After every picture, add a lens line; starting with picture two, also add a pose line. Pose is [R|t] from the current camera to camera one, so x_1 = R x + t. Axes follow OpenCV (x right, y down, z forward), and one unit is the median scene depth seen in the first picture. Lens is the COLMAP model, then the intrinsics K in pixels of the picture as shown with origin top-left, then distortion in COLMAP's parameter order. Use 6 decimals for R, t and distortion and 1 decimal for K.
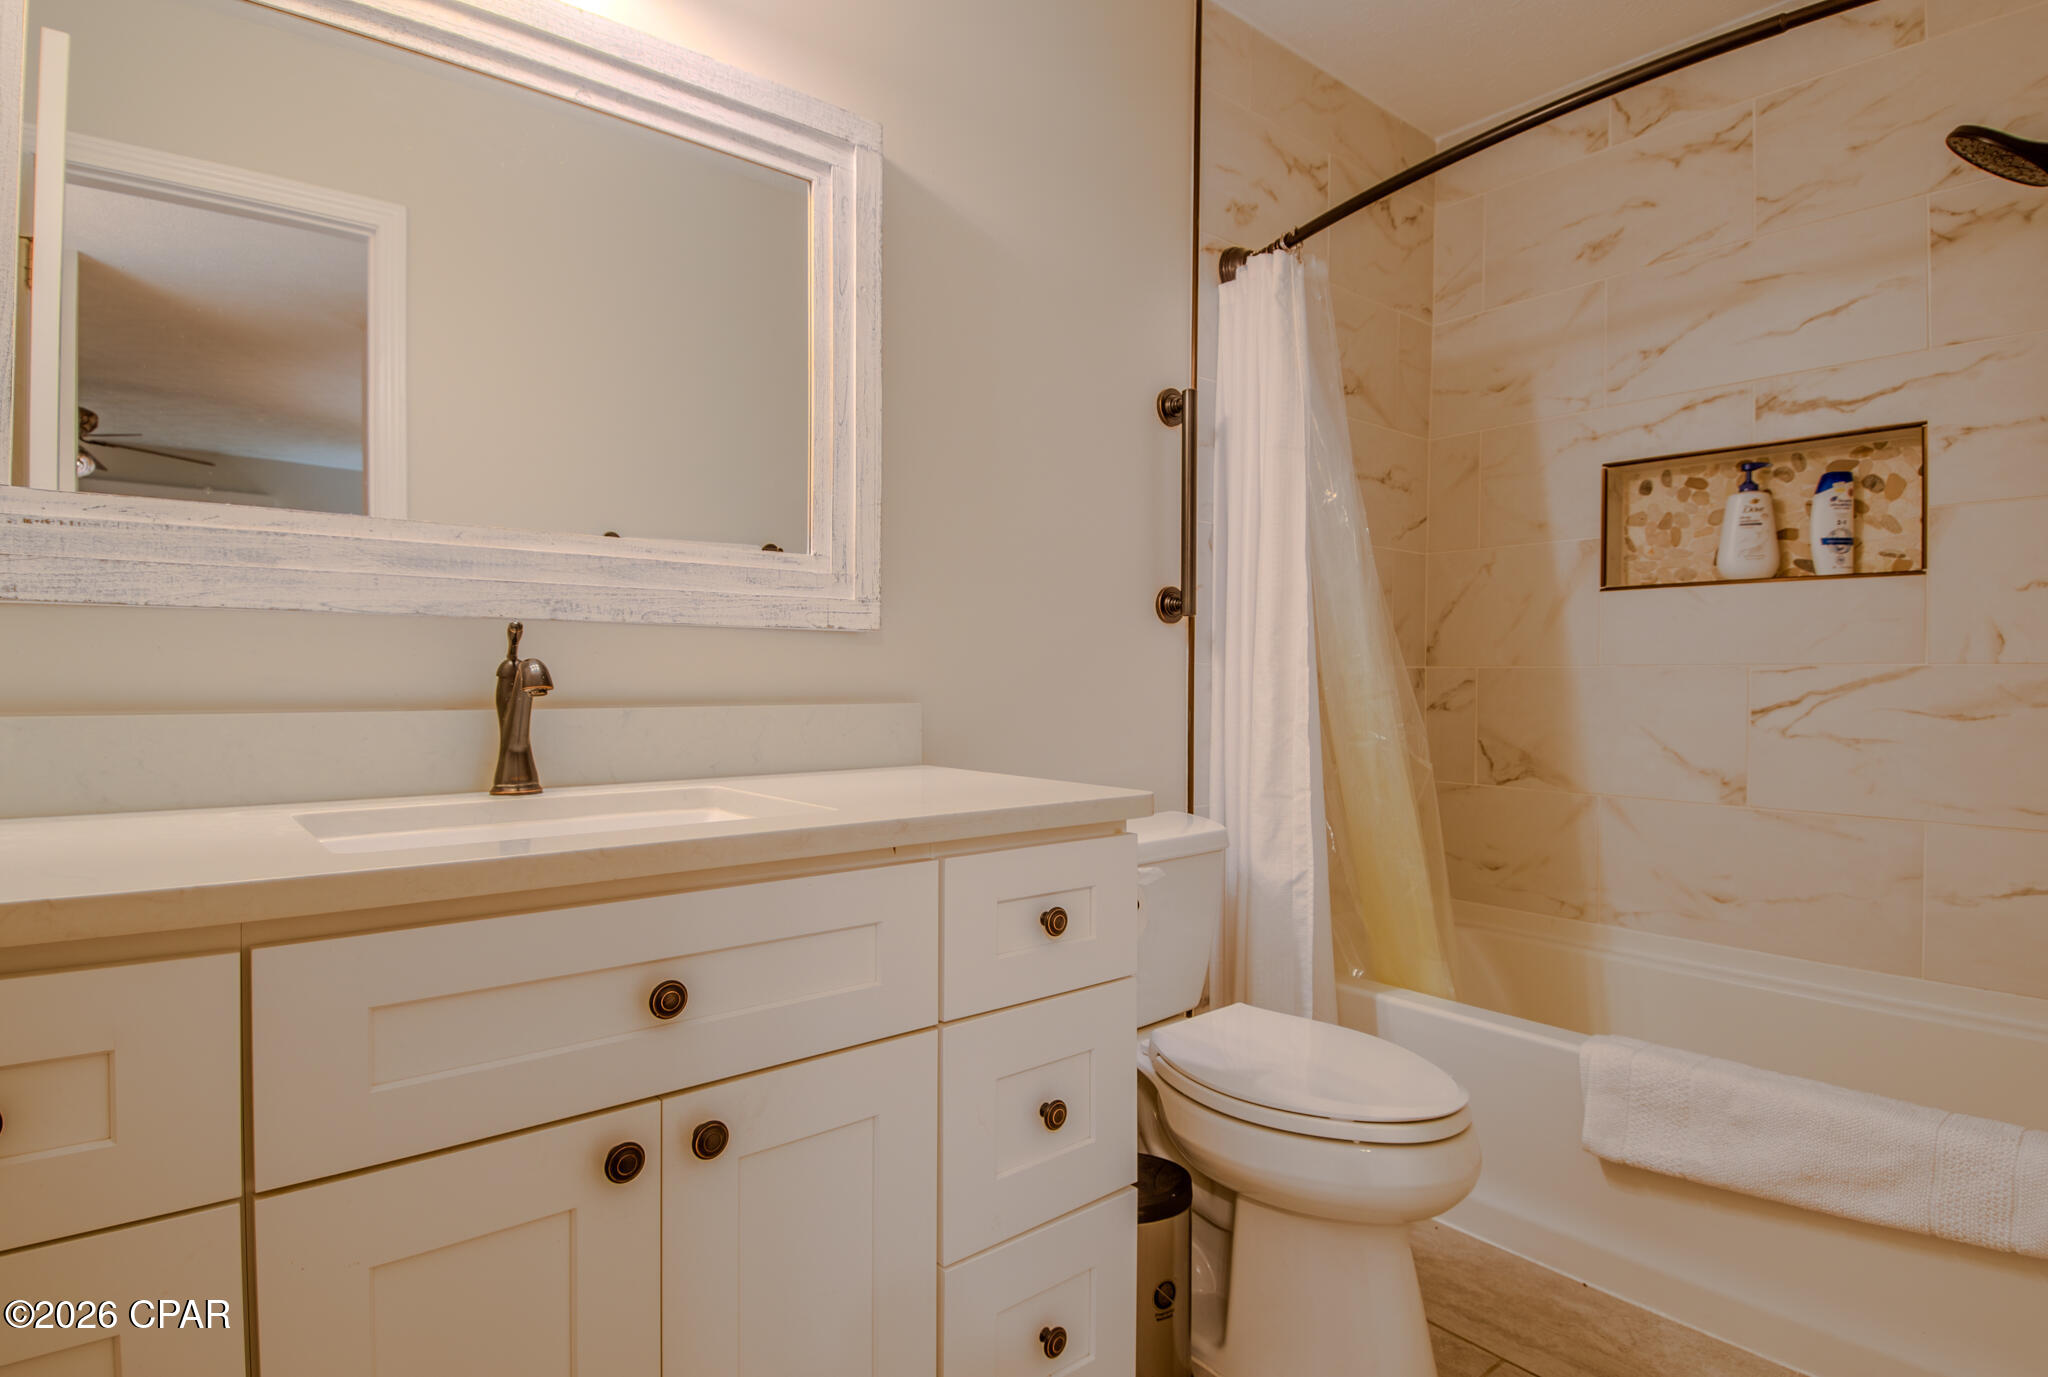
lens RADIAL K [[1063.5, 0, 1020.7], [0, 1063.5, 687.2], [0, 0, 1]] dist [0.030819, -0.043609]
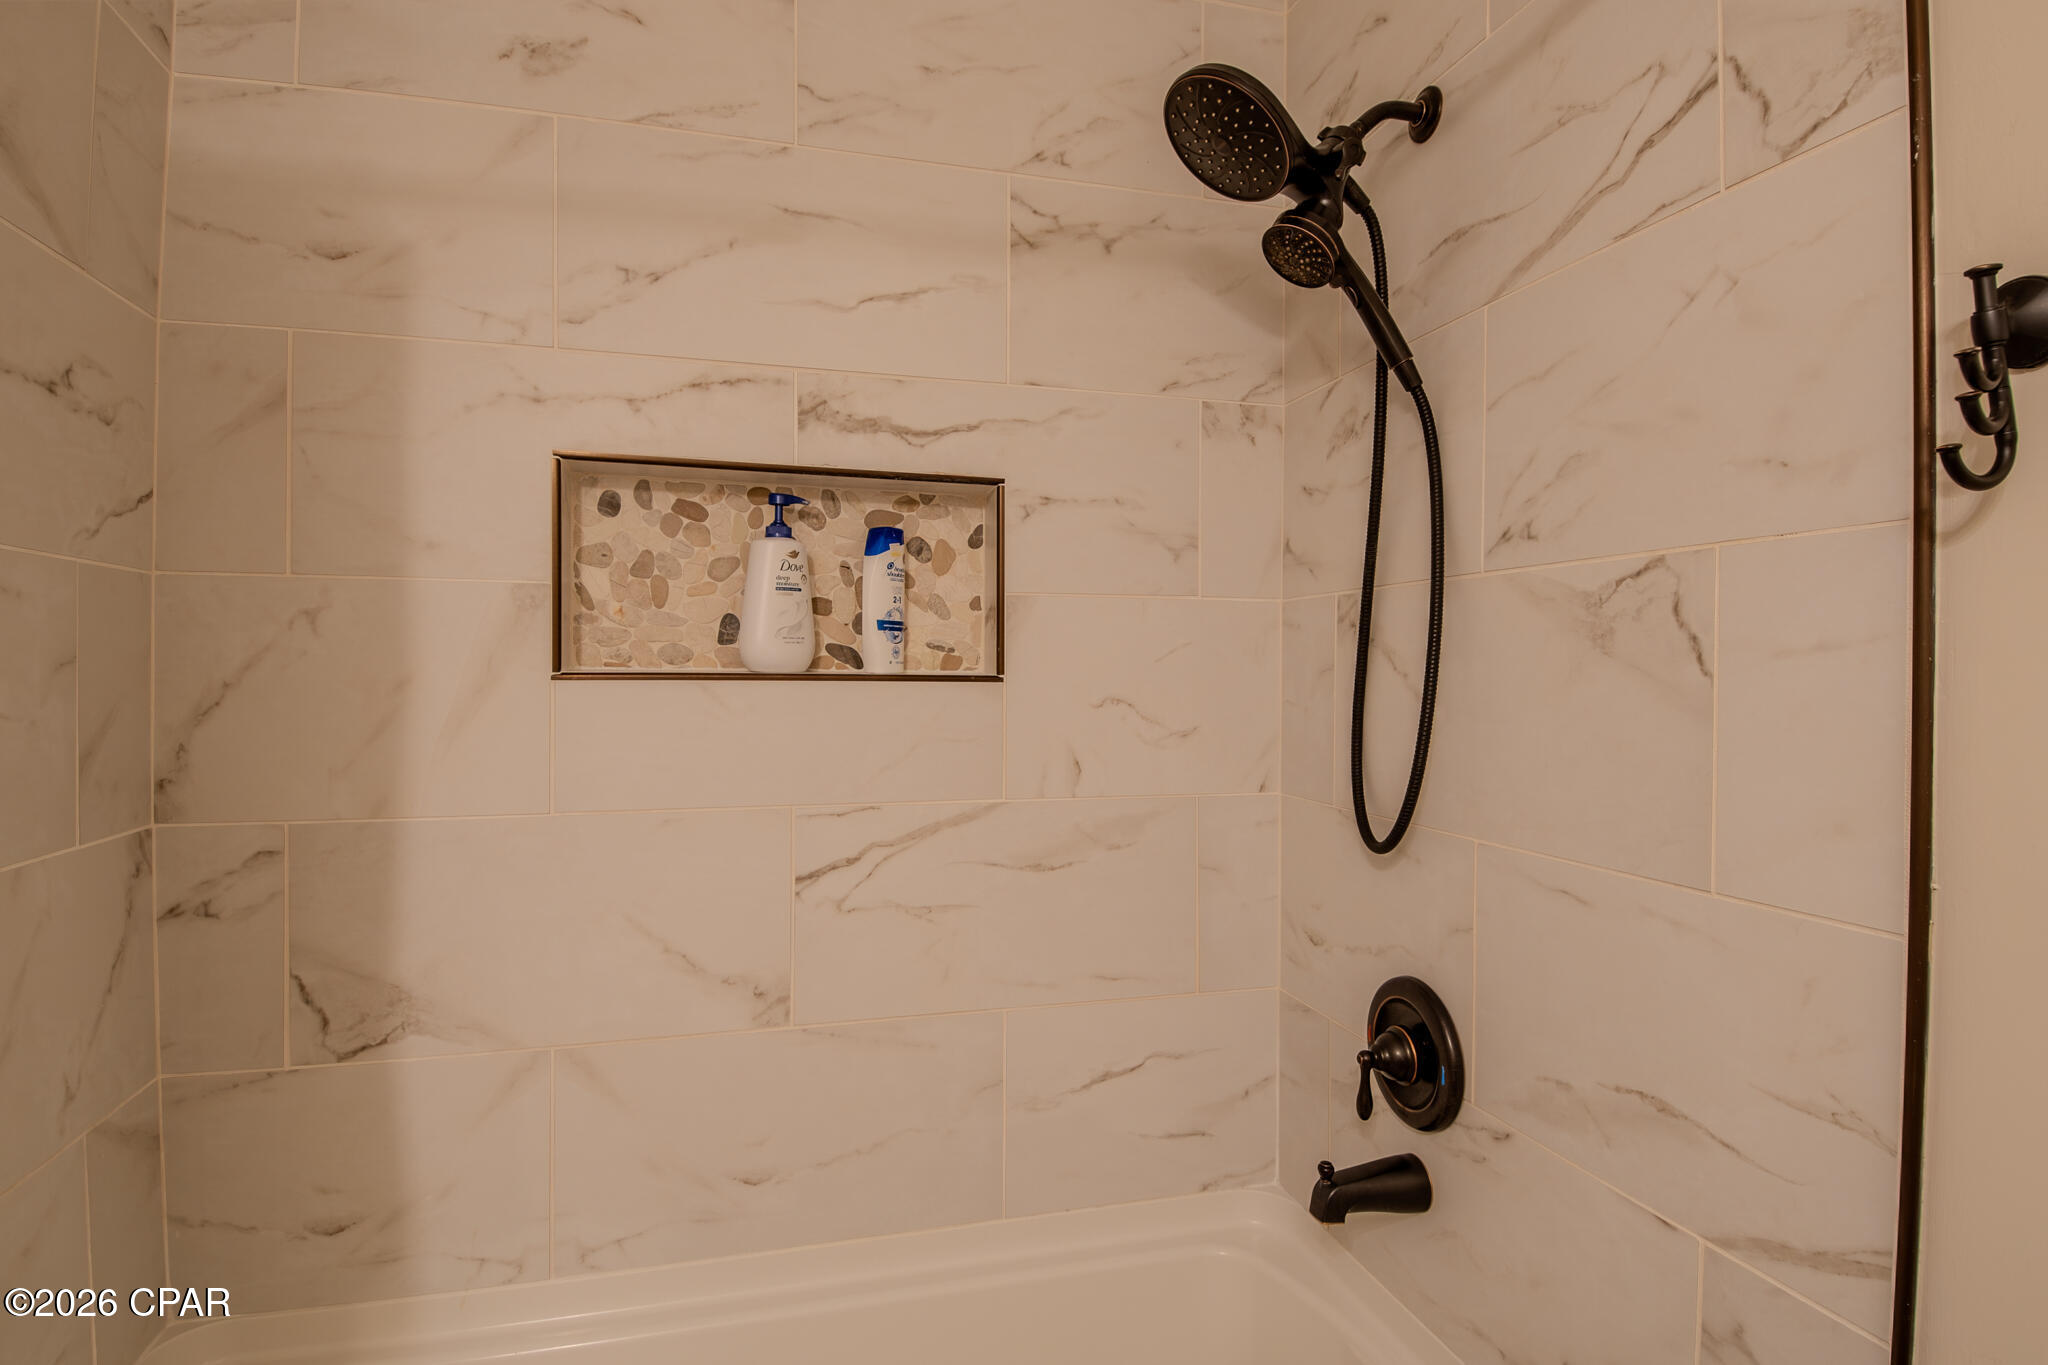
lens RADIAL K [[1061.9, 0, 1026.1], [0, 1061.9, 677.8], [0, 0, 1]] dist [0.049384, -0.053895]
pose [[0.405661, -0.009507, 0.913974, 0.154007], [0.005904, 0.999952, 0.007781, -0.106853], [-0.914005, 0.002240, 0.405697, 0.629546]]
